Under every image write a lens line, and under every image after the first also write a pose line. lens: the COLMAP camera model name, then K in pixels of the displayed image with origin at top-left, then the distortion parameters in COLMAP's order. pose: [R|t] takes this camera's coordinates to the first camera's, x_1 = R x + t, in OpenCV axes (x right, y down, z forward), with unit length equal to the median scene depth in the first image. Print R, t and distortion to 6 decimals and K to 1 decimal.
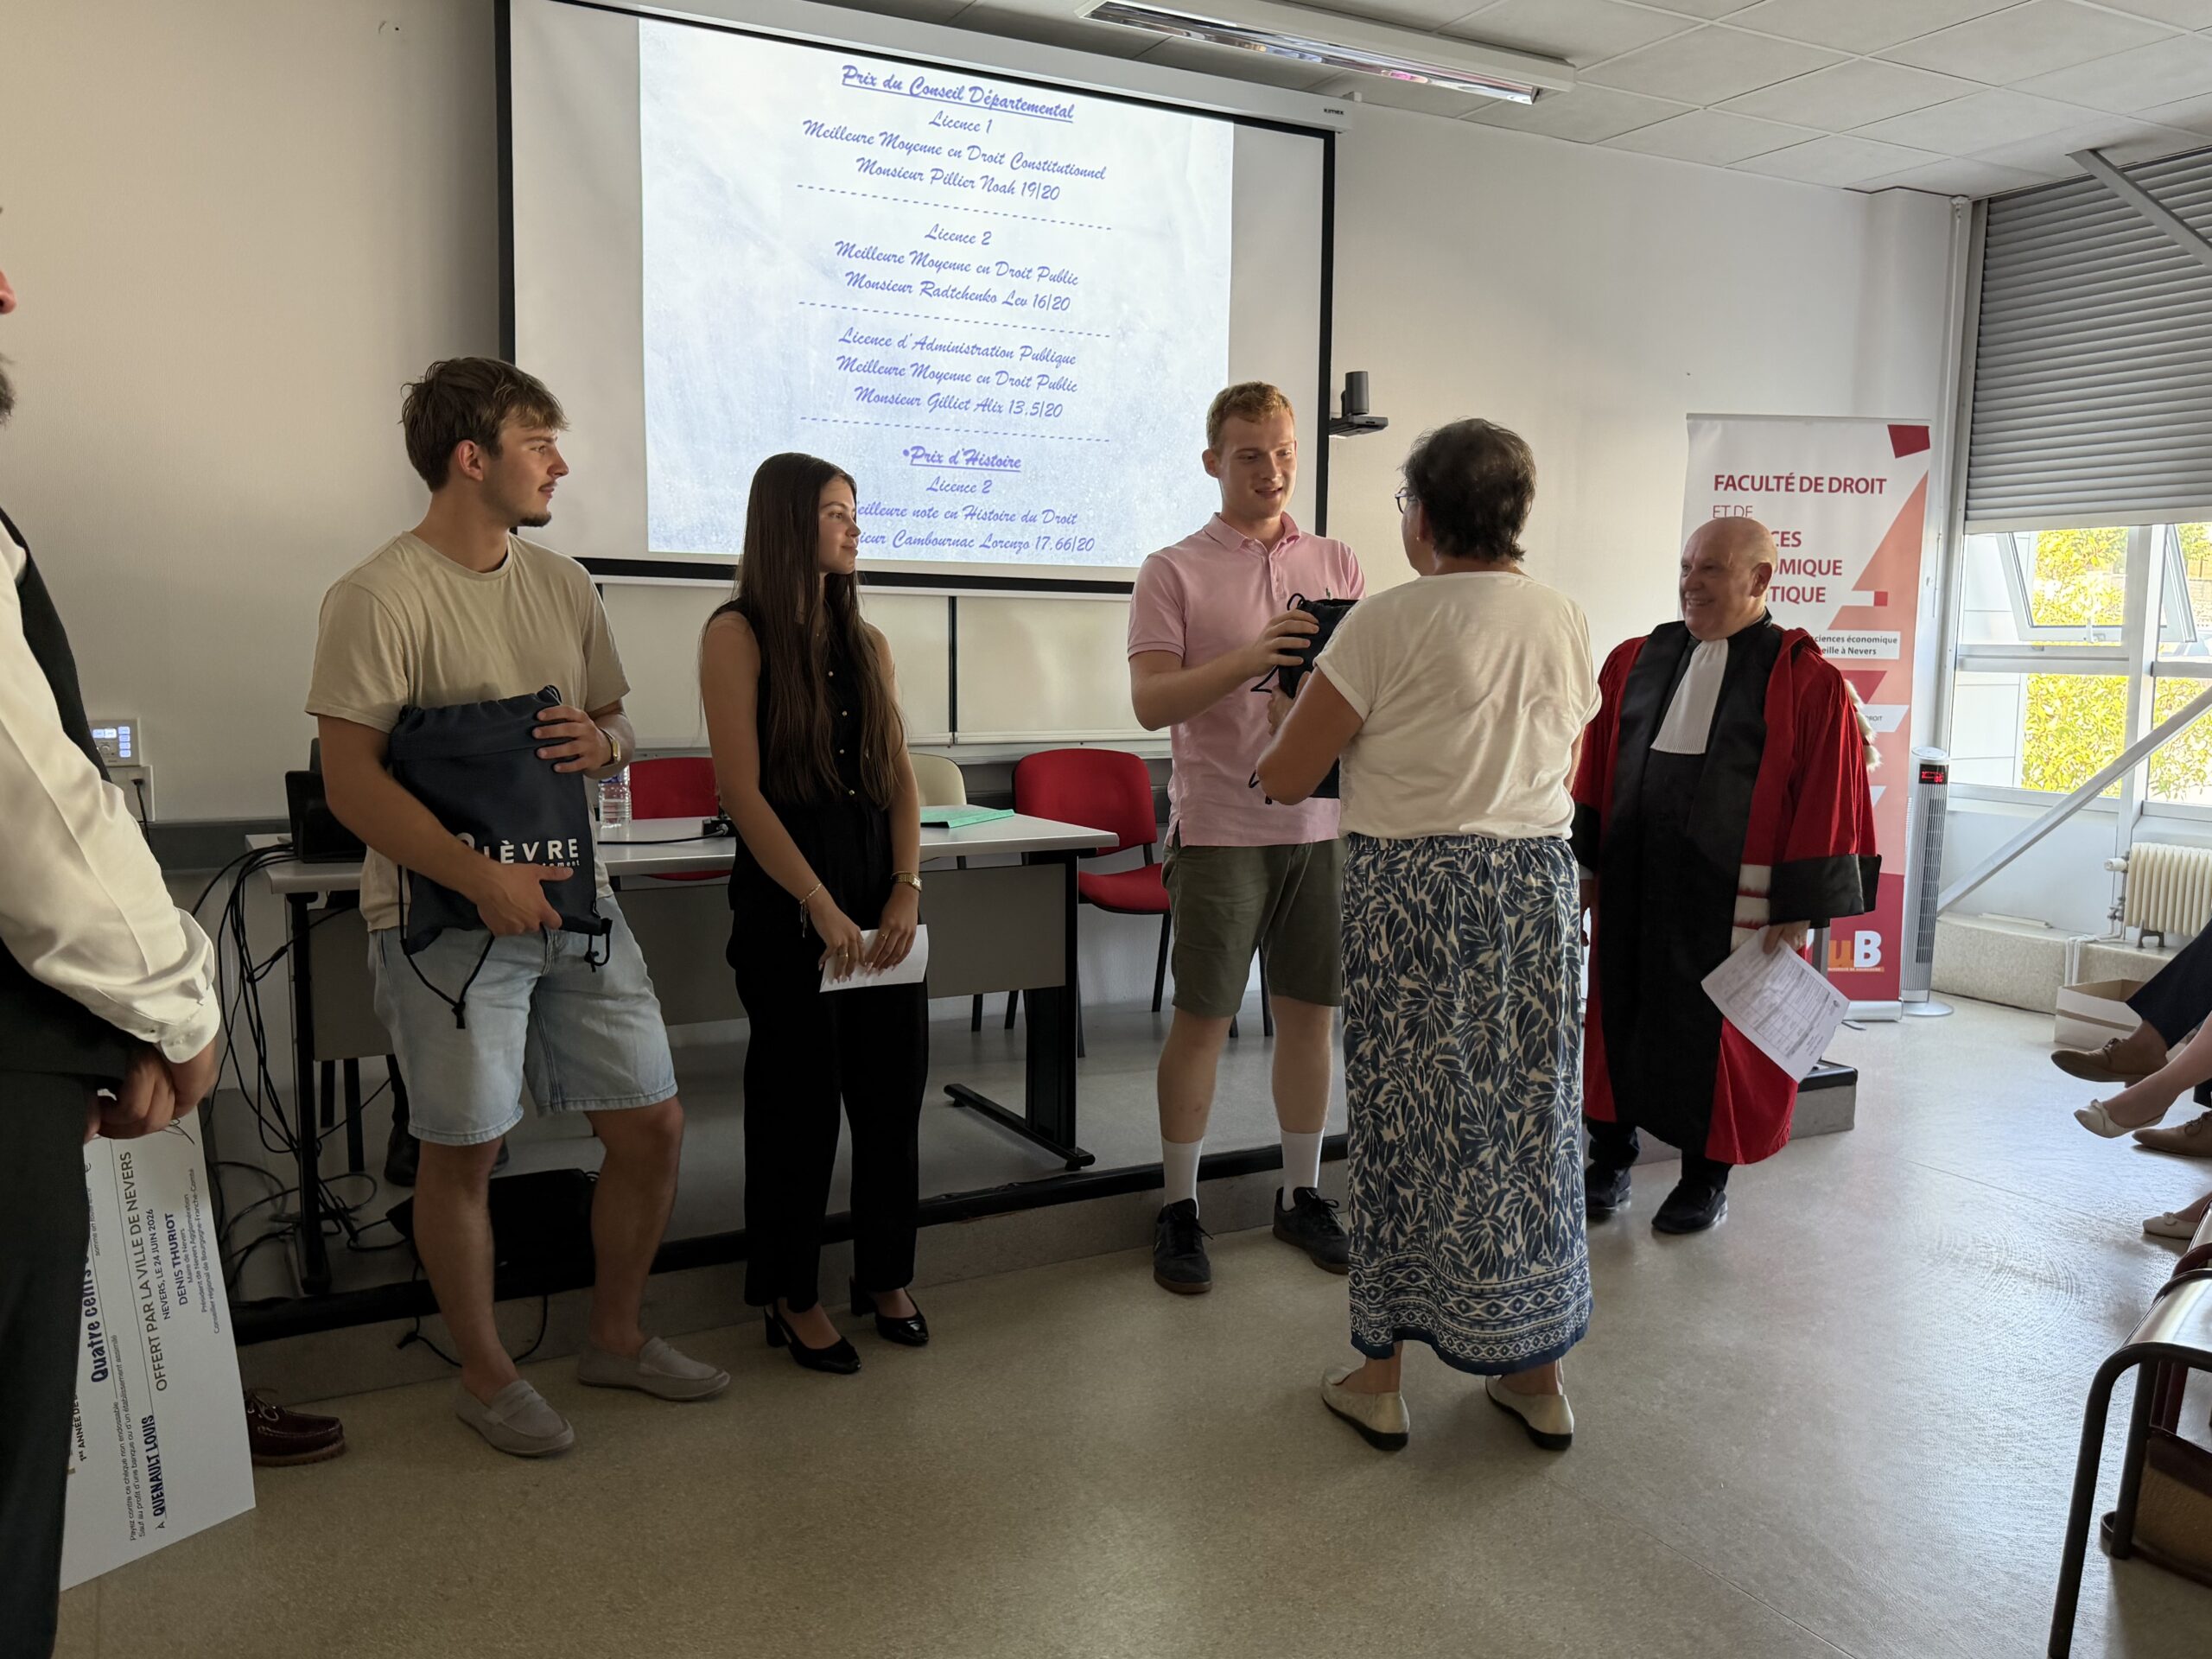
lens RADIAL K [[1746.9, 0, 1106.0], [0, 1746.9, 829.5], [0, 0, 1]] dist [0.176360, -0.412658]
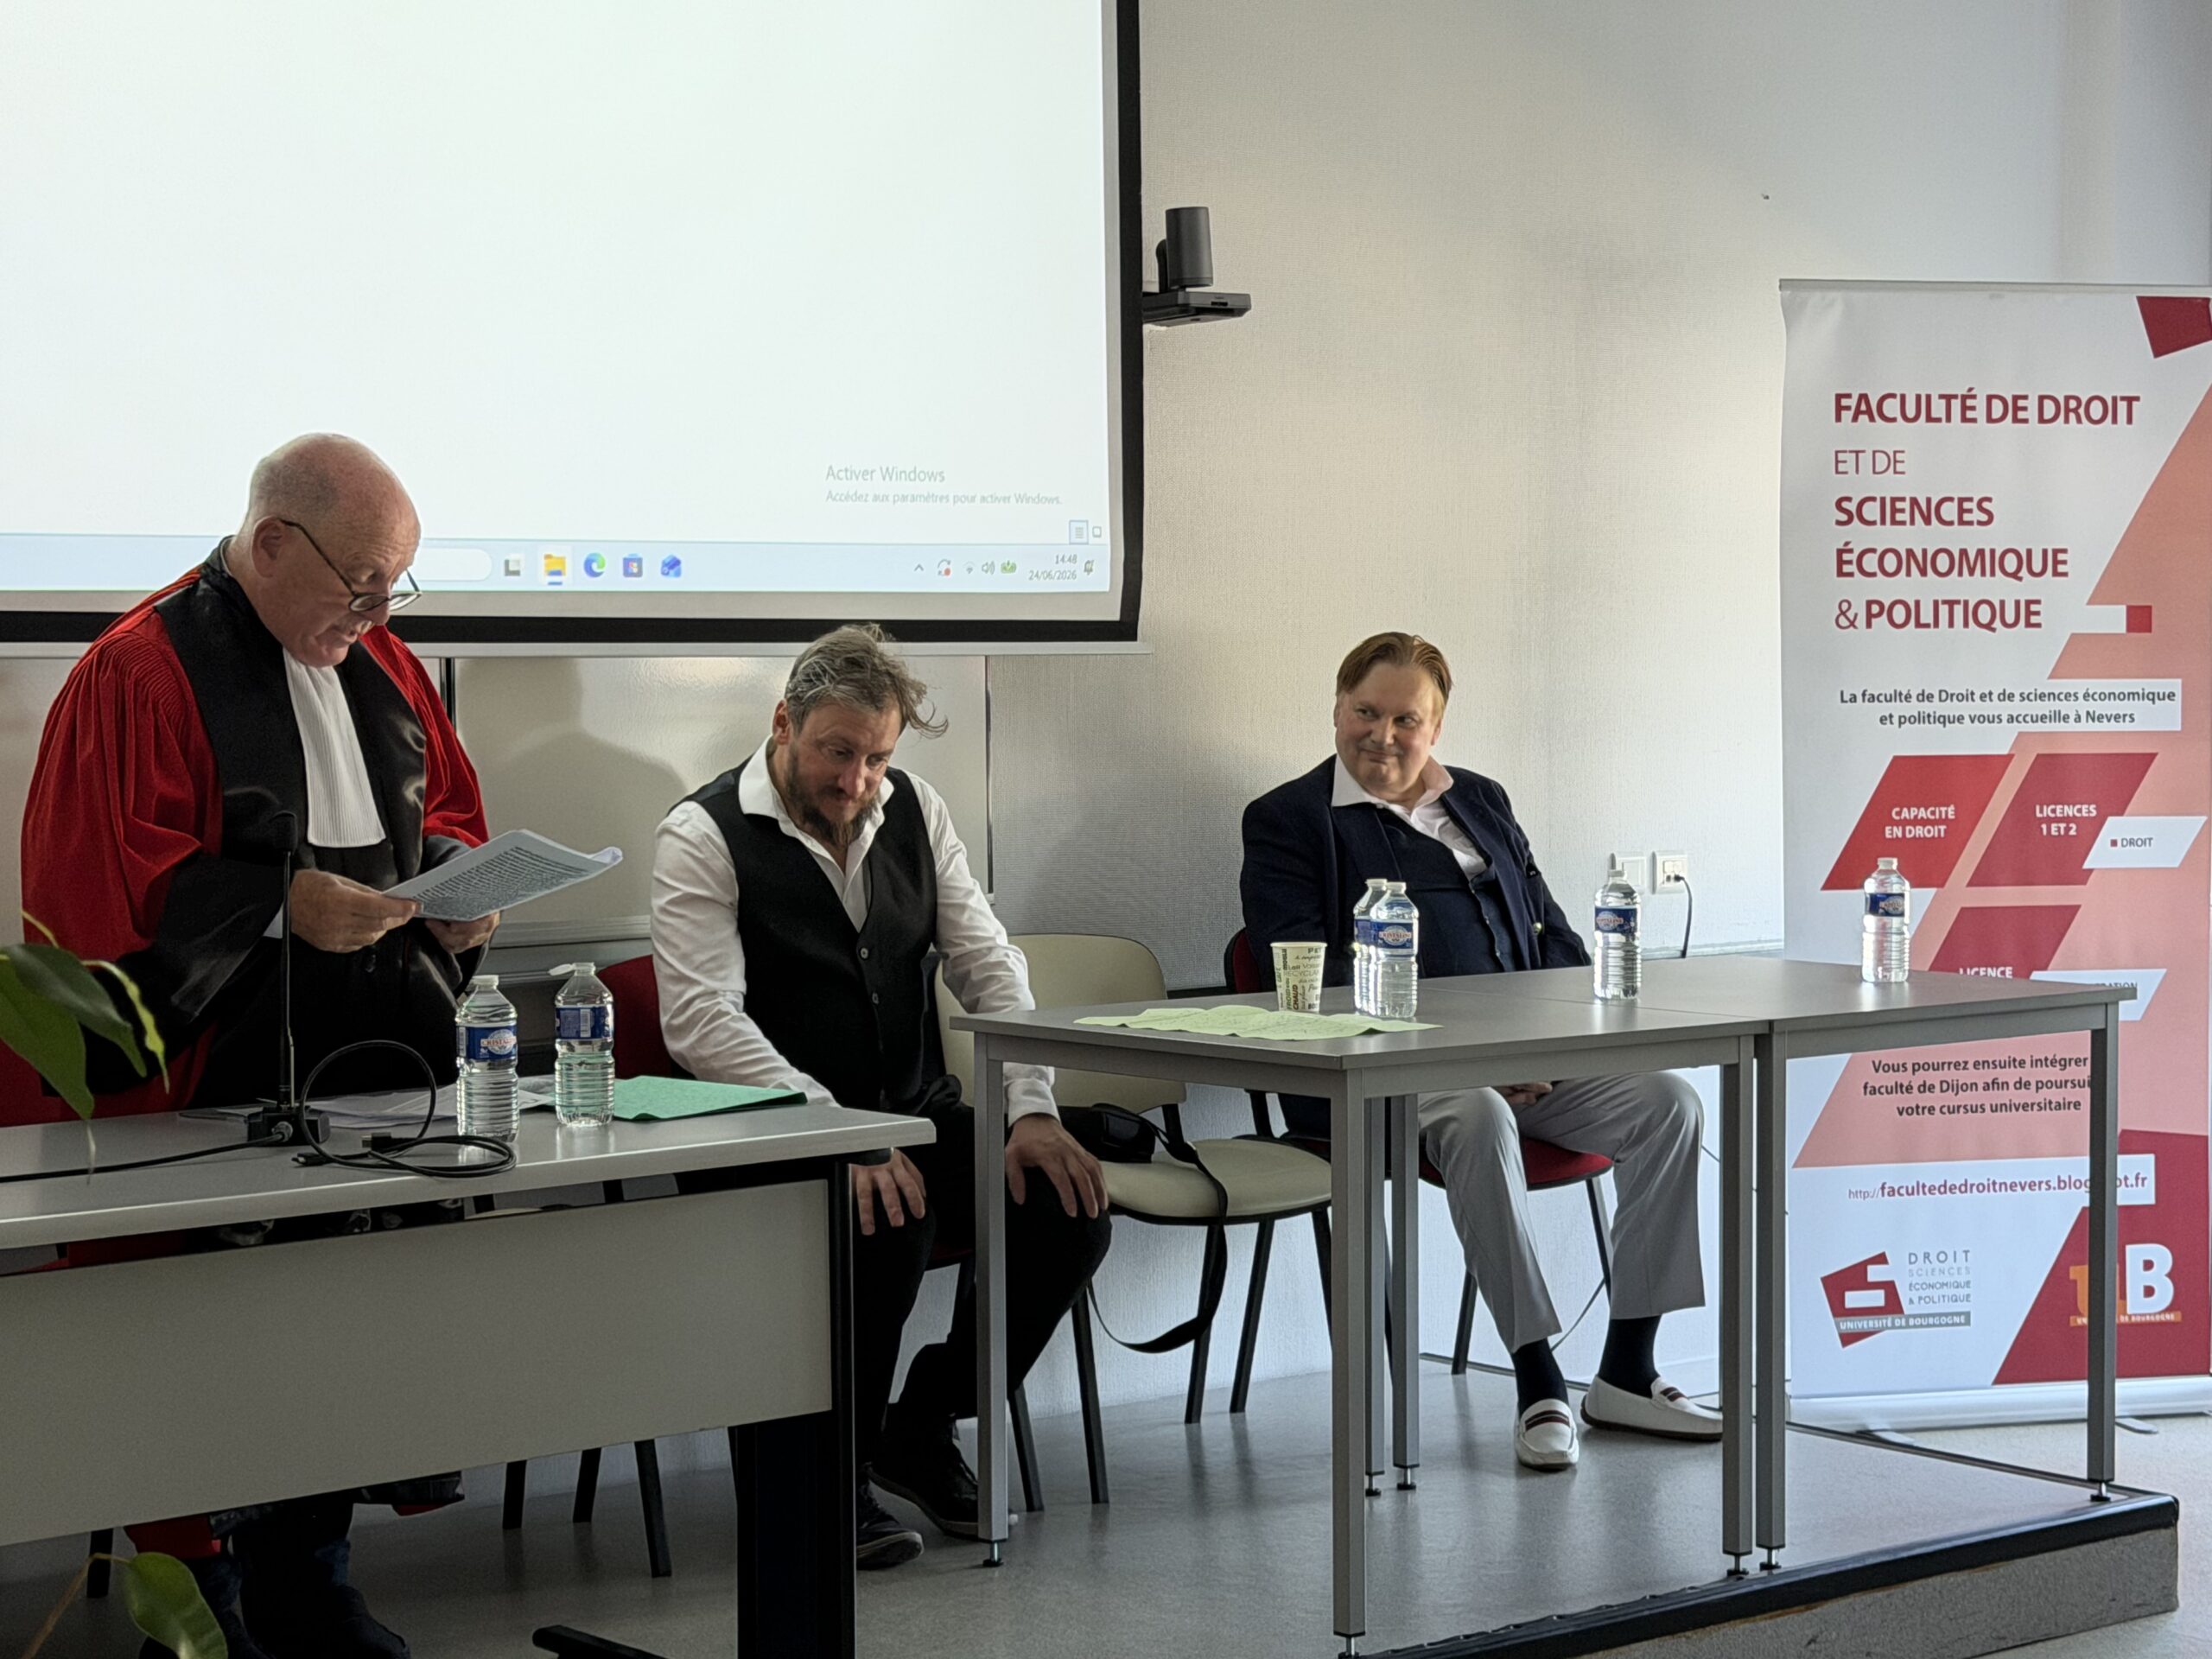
lens RADIAL K [[4144.1, 0, 1099.8], [0, 4144.1, 842.9], [0, 0, 1]] dist [0.137619, -0.065843]
pose [[0.980325, -0.028872, 0.195270, -0.119101], [0.040434, 0.997640, -0.055488, -0.005513], [-0.193207, 0.062291, 0.979179, -0.166718]]
